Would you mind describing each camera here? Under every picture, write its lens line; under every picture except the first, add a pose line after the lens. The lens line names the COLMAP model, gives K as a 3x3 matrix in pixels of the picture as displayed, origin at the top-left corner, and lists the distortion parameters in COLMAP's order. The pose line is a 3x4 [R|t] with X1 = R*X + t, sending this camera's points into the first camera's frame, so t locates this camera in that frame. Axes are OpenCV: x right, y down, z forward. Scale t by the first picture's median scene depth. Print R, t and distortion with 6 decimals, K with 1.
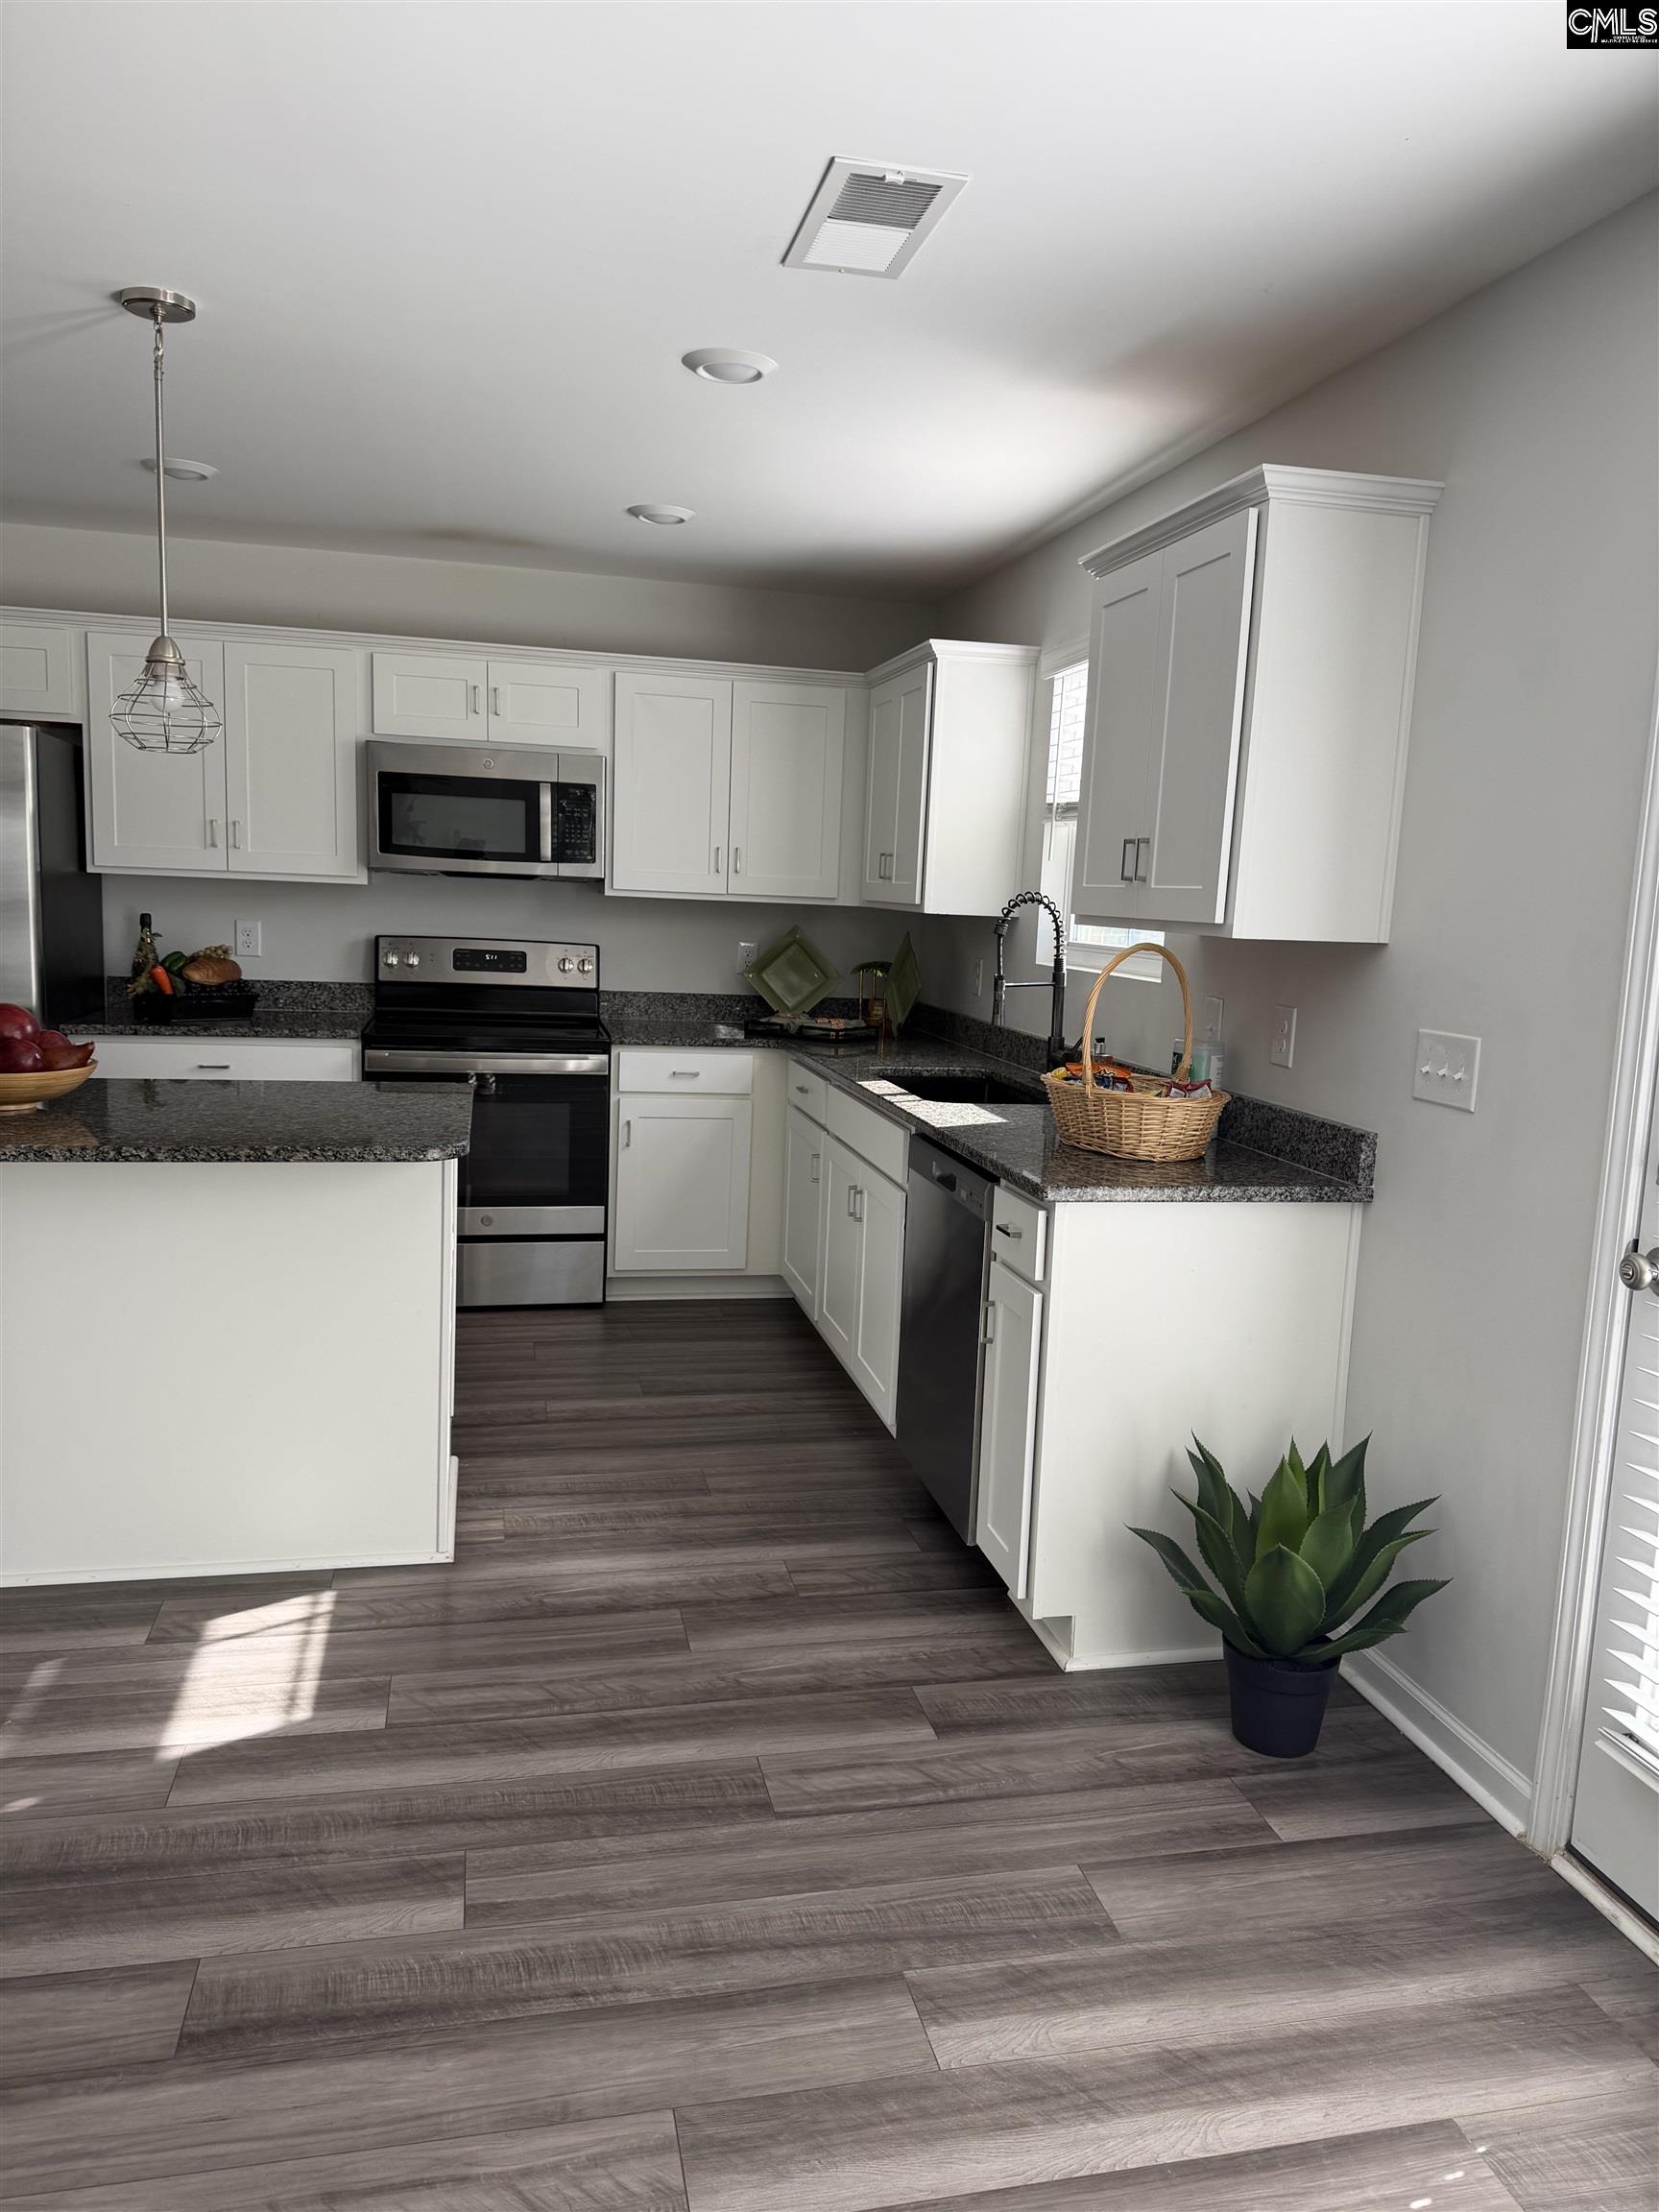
lens RADIAL K [[1573.2, 0, 830.0], [0, 1573.2, 1123.2], [0, 0, 1]] dist [0.006375, -0.003758]
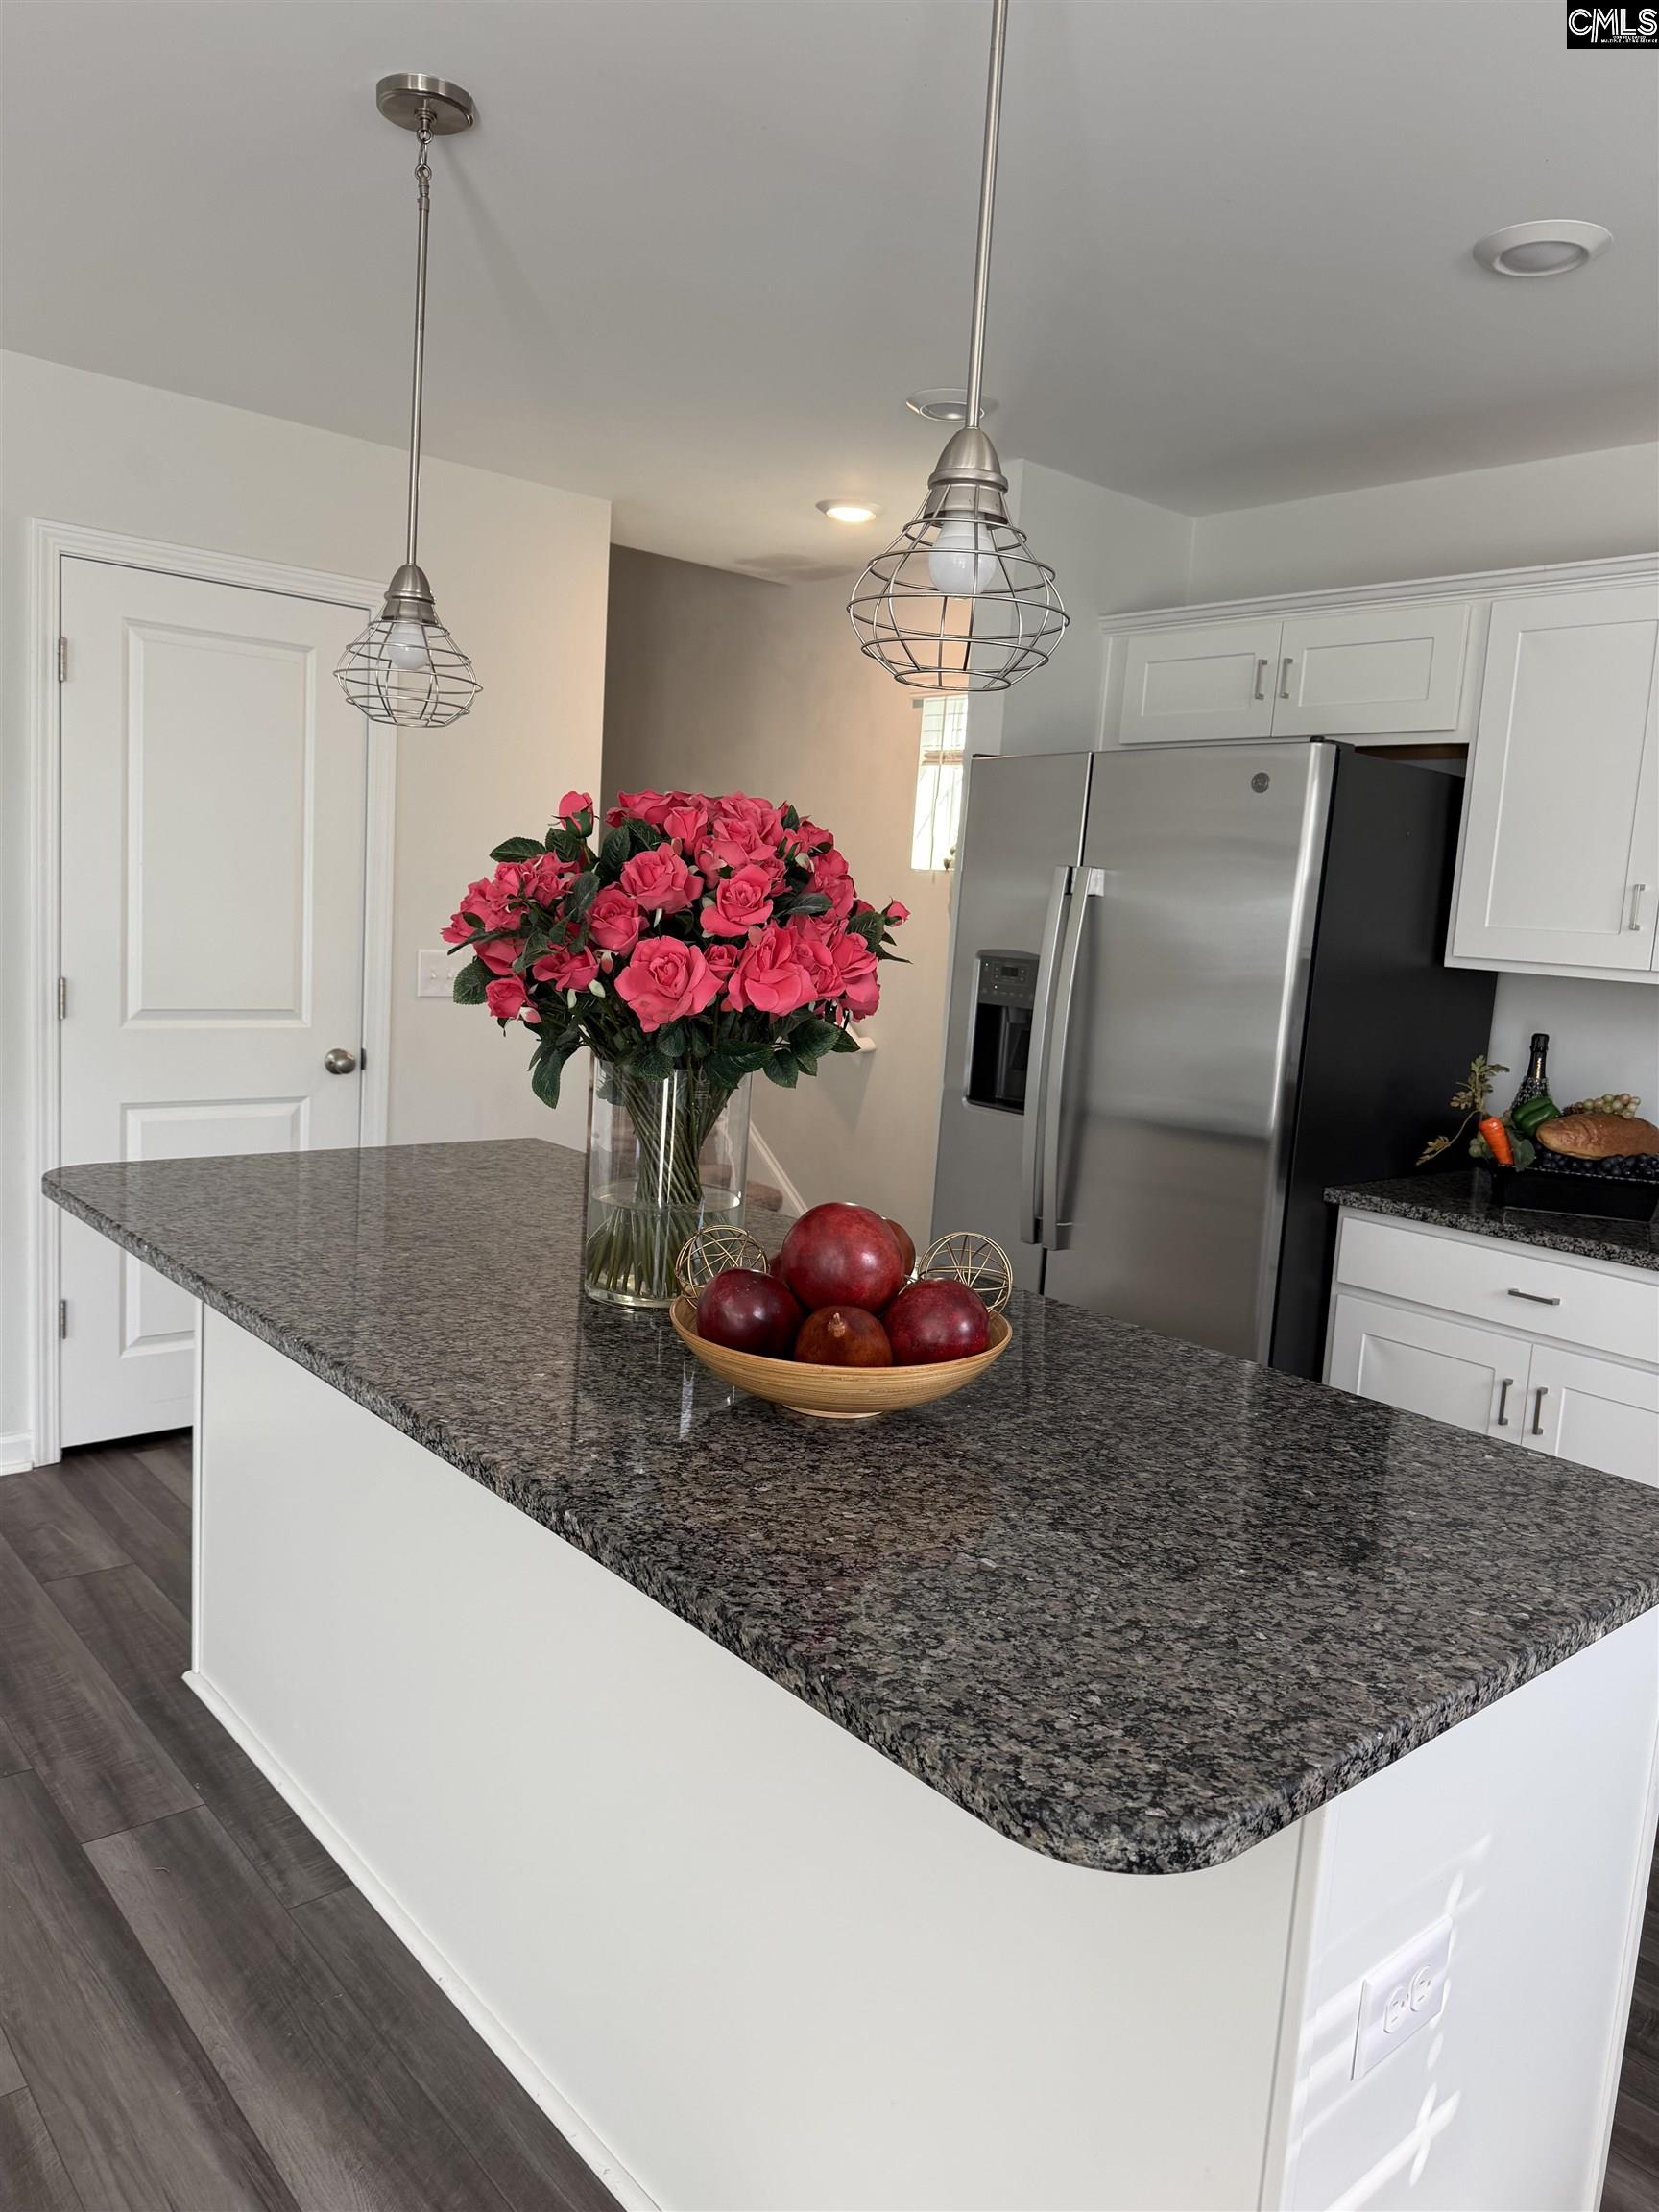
lens RADIAL K [[1573.2, 0, 836.8], [0, 1573.2, 1110.9], [0, 0, 1]] dist [0.006375, -0.003758]
pose [[0.482772, 0.108238, -0.869031, -0.013755], [-0.176826, 0.983942, 0.024318, -0.083769], [0.857708, 0.141927, 0.494159, 0.549687]]
